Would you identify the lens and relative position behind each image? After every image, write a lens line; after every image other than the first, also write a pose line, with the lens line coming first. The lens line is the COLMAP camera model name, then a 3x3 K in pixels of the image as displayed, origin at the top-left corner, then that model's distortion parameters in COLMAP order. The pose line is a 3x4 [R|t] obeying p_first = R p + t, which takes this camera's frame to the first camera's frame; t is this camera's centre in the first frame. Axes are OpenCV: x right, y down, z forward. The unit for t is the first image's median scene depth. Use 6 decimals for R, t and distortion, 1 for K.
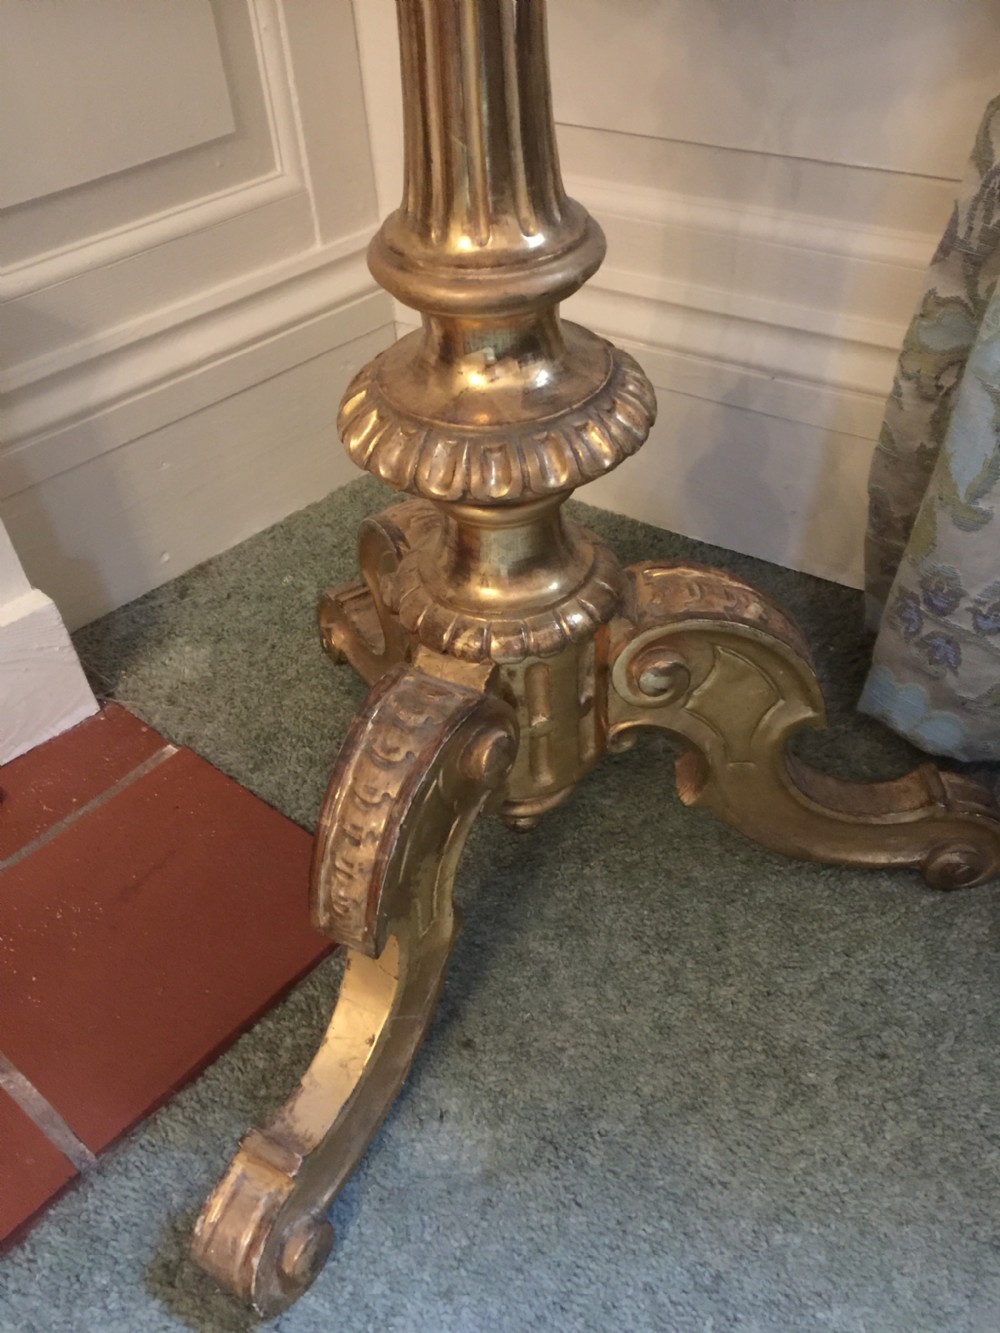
lens RADIAL K [[1131.8, 0, 501.1], [0, 1131.8, 658.3], [0, 0, 1]] dist [0.070143, -0.100563]
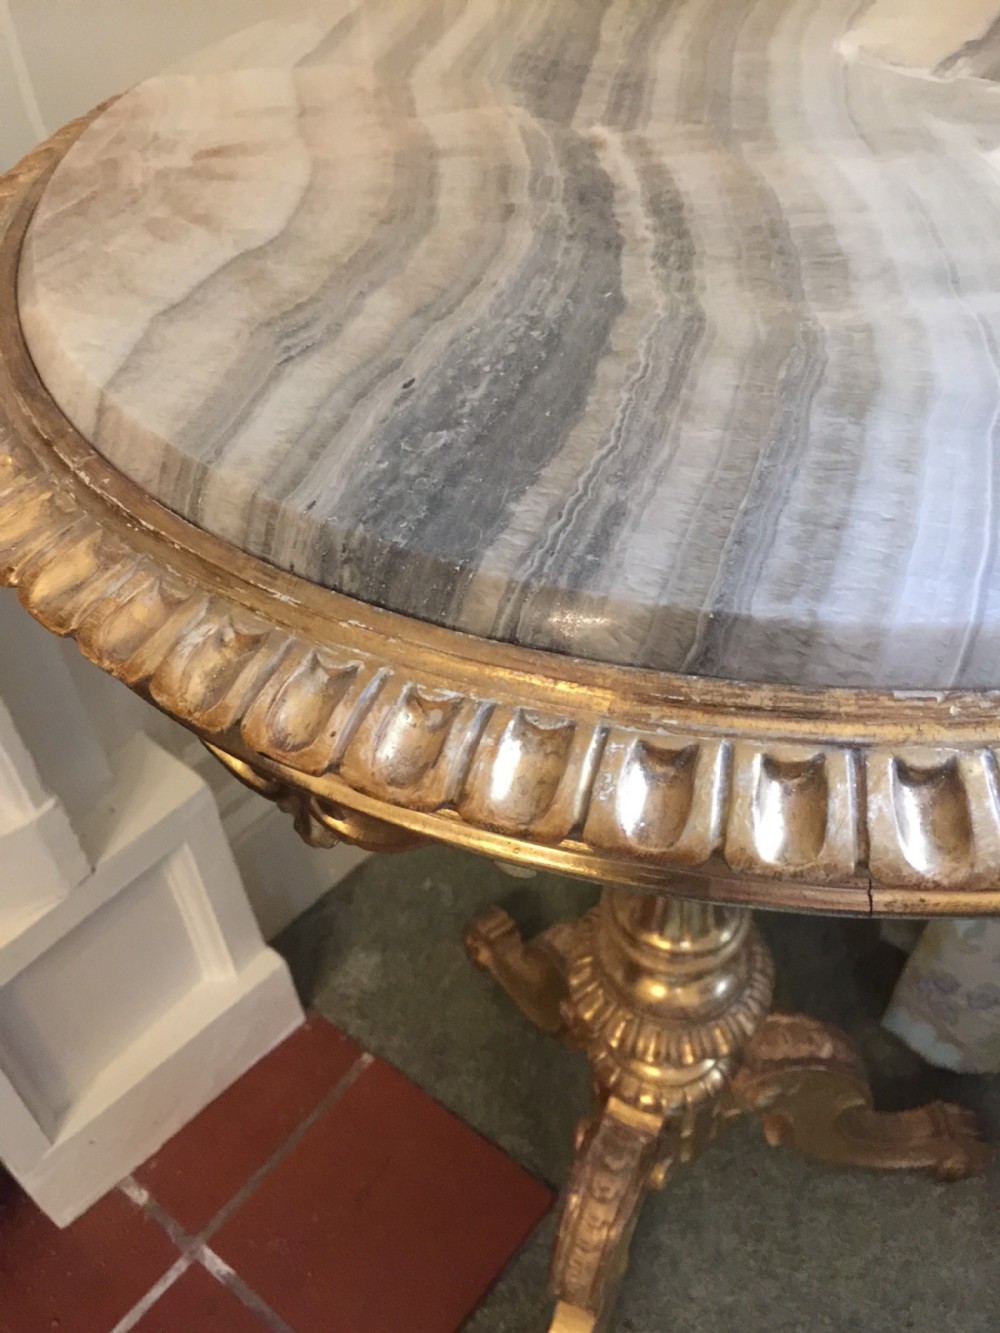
lens RADIAL K [[1131.8, 0, 501.1], [0, 1131.8, 658.3], [0, 0, 1]] dist [0.070143, -0.100563]
pose [[0.999198, -0.022675, 0.033002, -0.233060], [0.021724, 0.999346, 0.028903, -0.586968], [-0.033636, -0.028163, 0.999037, -0.448925]]
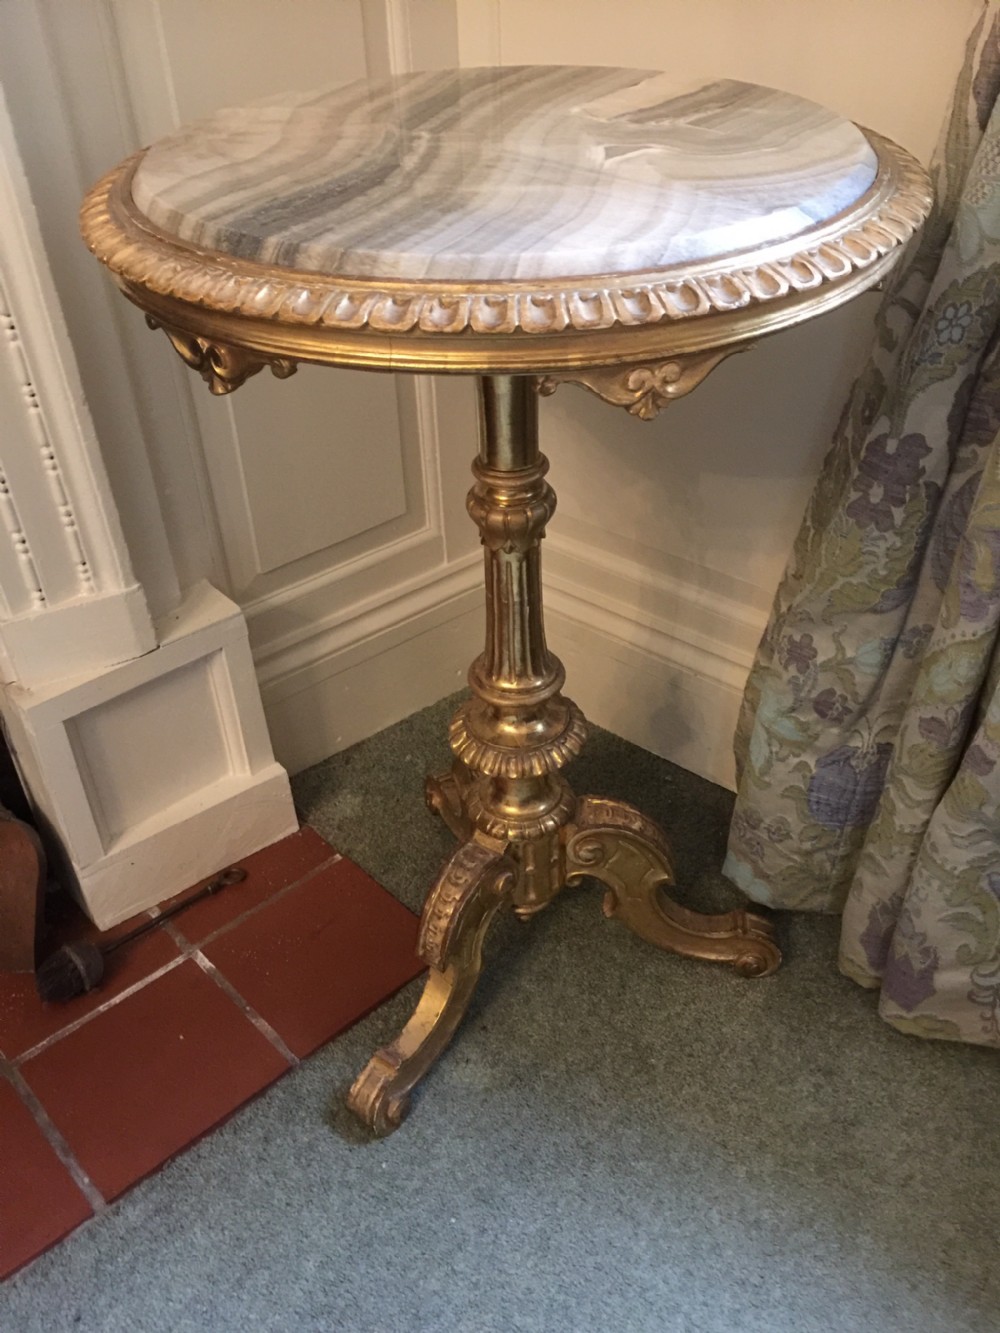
lens RADIAL K [[1103.9, 0, 497.7], [0, 1103.9, 658.6], [0, 0, 1]] dist [0.066973, -0.090981]
pose [[0.993380, 0.082236, -0.080205, 0.102422], [-0.088877, 0.992571, -0.083083, -0.149119], [0.072776, 0.089662, 0.993310, -1.032910]]
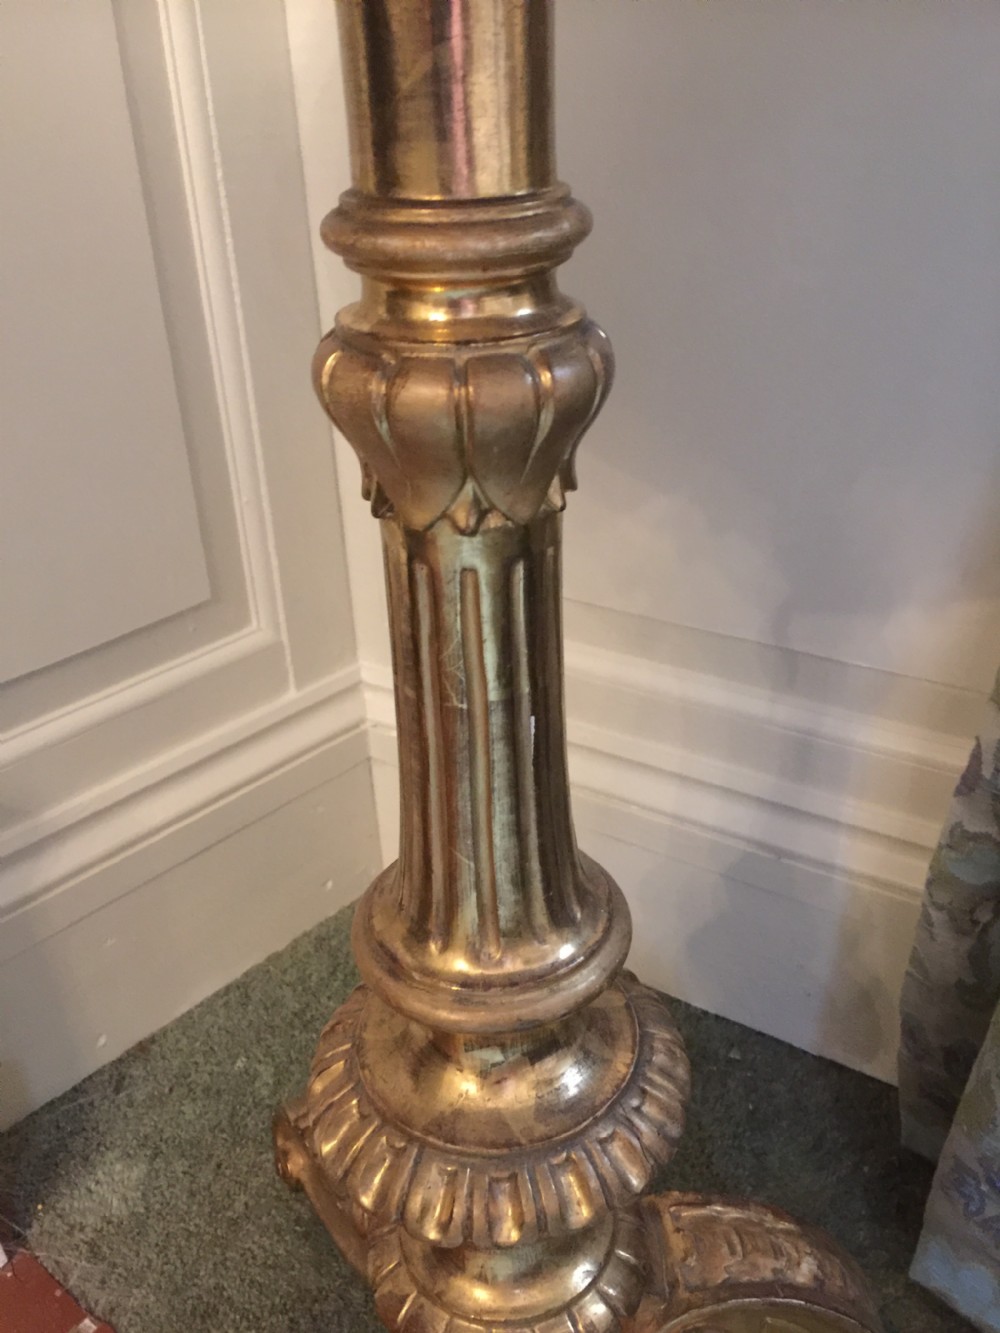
lens RADIAL K [[1142.5, 0, 504.7], [0, 1142.5, 660.9], [0, 0, 1]] dist [0.067328, -0.103258]
pose [[0.999393, 0.002486, 0.034744, -0.025624], [0.005667, 0.972560, -0.232582, -0.268914], [-0.034369, 0.232638, 0.971956, 0.089318]]
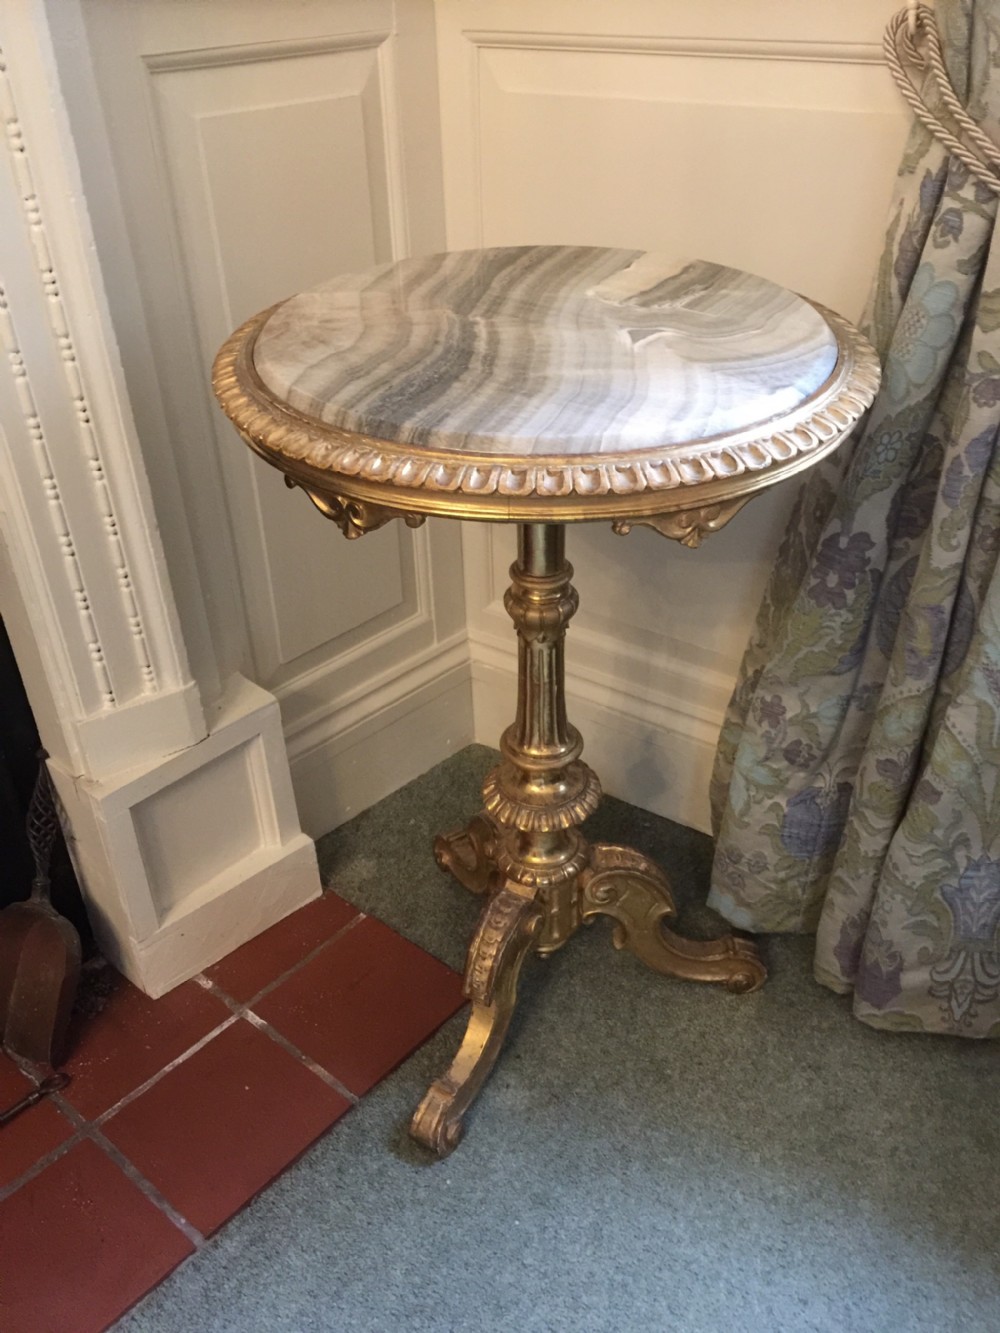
lens RADIAL K [[1098.0, 0, 499.7], [0, 1098.0, 660.0], [0, 0, 1]] dist [0.063081, -0.086919]
pose [[0.999574, 0.027531, 0.009645, -0.114896], [-0.025910, 0.989789, -0.140163, -0.136041], [-0.013405, 0.139853, 0.990081, -1.342401]]
